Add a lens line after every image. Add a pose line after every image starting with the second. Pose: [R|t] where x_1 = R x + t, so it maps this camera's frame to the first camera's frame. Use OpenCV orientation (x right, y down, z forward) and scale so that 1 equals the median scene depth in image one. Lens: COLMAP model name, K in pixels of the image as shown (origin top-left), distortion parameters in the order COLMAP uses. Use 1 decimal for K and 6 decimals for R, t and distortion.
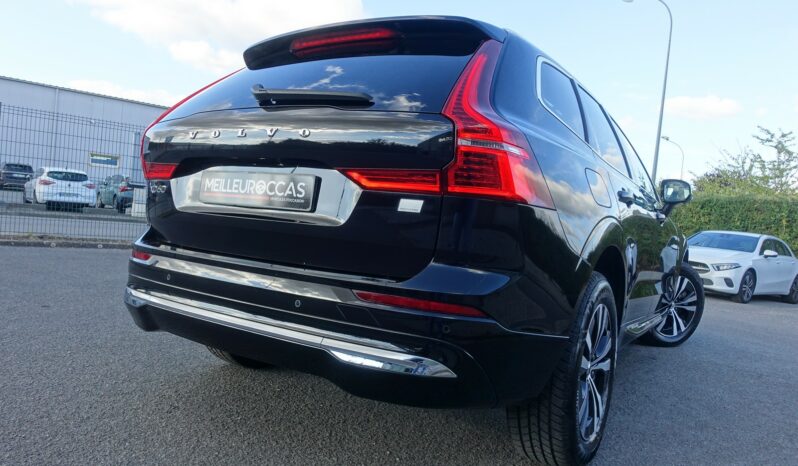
lens RADIAL K [[544.7, 0, 399.0], [0, 544.7, 233.0], [0, 0, 1]] dist [-0.008211, 0.001597]
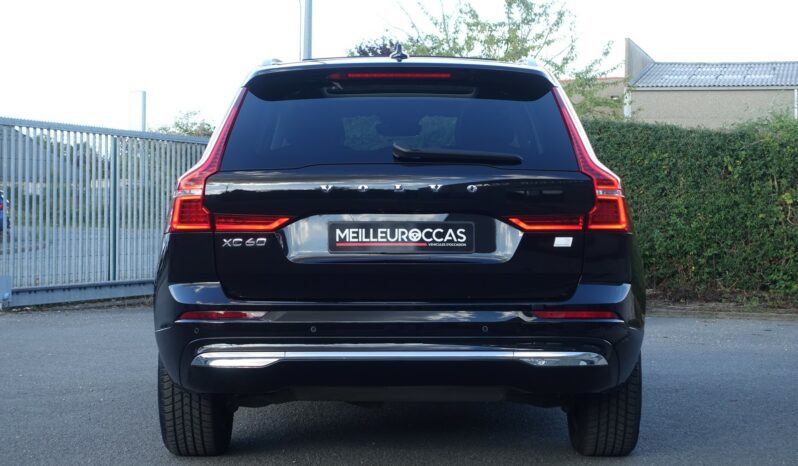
lens RADIAL K [[1607.3, 0, 399.0], [0, 1607.3, 233.0], [0, 0, 1]] dist [-0.007792, -0.135831]
pose [[0.842189, -0.090562, 0.531522, -2.077101], [0.083166, 0.995815, 0.037894, -0.220322], [-0.532730, 0.012291, 0.846196, -1.812351]]
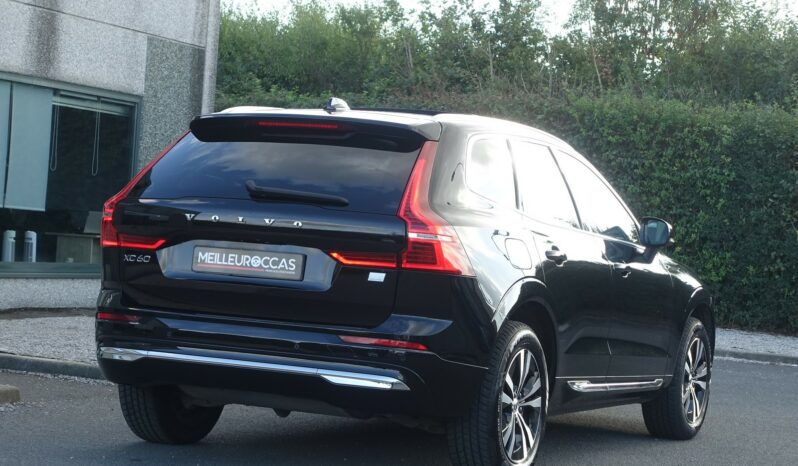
lens RADIAL K [[1607.3, 0, 399.0], [0, 1607.3, 233.0], [0, 0, 1]] dist [-0.007792, -0.135831]
pose [[0.990370, -0.014276, 0.137705, -0.451757], [0.016842, 0.999705, -0.017491, -0.080620], [-0.137415, 0.019642, 0.990319, -2.901131]]
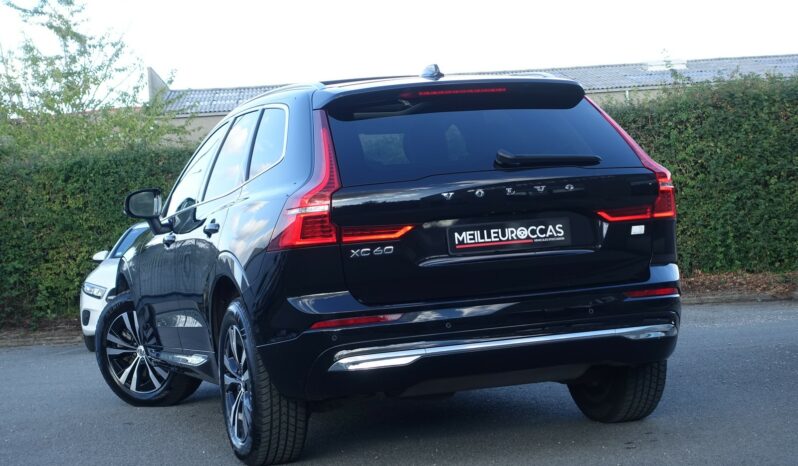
lens RADIAL K [[1607.3, 0, 399.0], [0, 1607.3, 233.0], [0, 0, 1]] dist [-0.007792, -0.135831]
pose [[0.617225, -0.135277, 0.775070, -3.332404], [0.144590, 0.987833, 0.057267, -0.340939], [-0.773387, 0.076721, 0.629275, -1.110136]]
